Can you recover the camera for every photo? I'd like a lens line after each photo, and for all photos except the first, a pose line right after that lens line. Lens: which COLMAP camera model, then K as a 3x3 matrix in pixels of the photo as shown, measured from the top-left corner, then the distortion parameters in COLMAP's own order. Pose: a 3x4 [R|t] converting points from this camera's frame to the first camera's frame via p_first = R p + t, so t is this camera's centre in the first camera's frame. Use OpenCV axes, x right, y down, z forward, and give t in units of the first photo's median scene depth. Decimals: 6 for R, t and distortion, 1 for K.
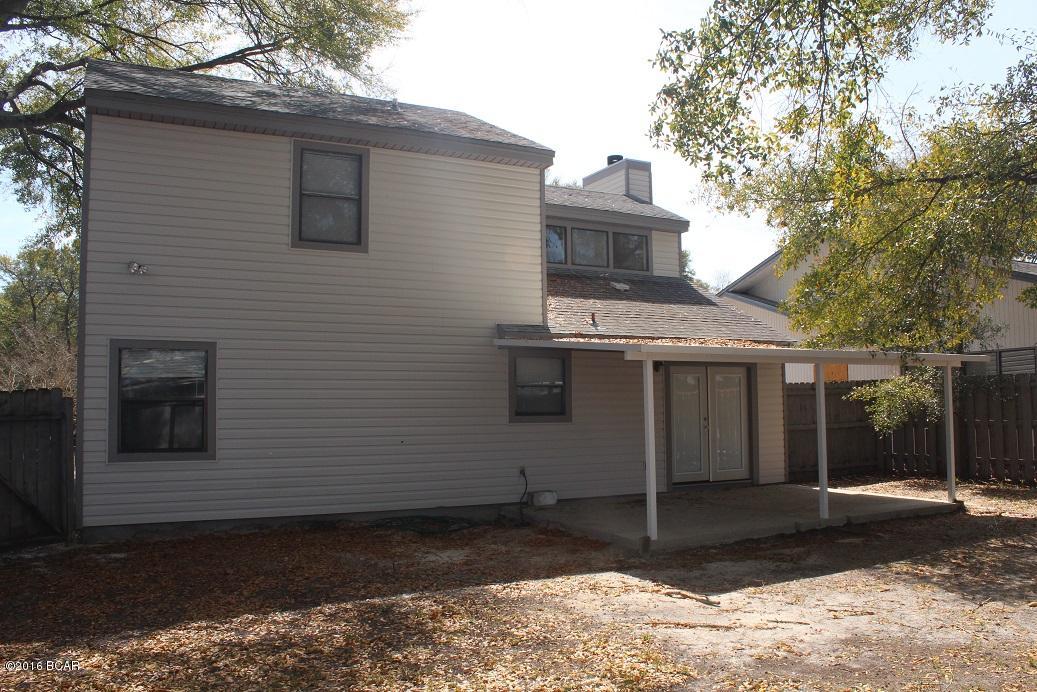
lens RADIAL K [[850.8, 0, 521.5], [0, 850.8, 348.3], [0, 0, 1]] dist [-0.150634, 0.106231]
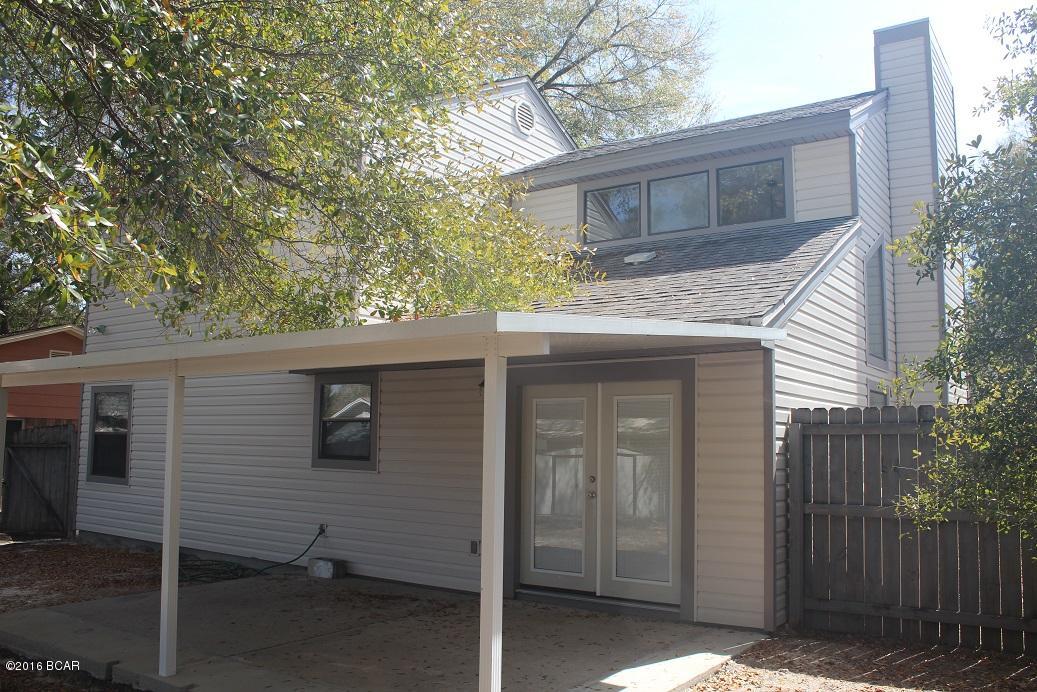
lens RADIAL K [[850.8, 0, 521.6], [0, 850.8, 343.8], [0, 0, 1]] dist [-0.150634, 0.106231]
pose [[0.469358, -0.089729, -0.878437, 0.770958], [0.043732, 0.995965, -0.078368, 0.043029], [0.881924, -0.001633, 0.471388, 0.793347]]
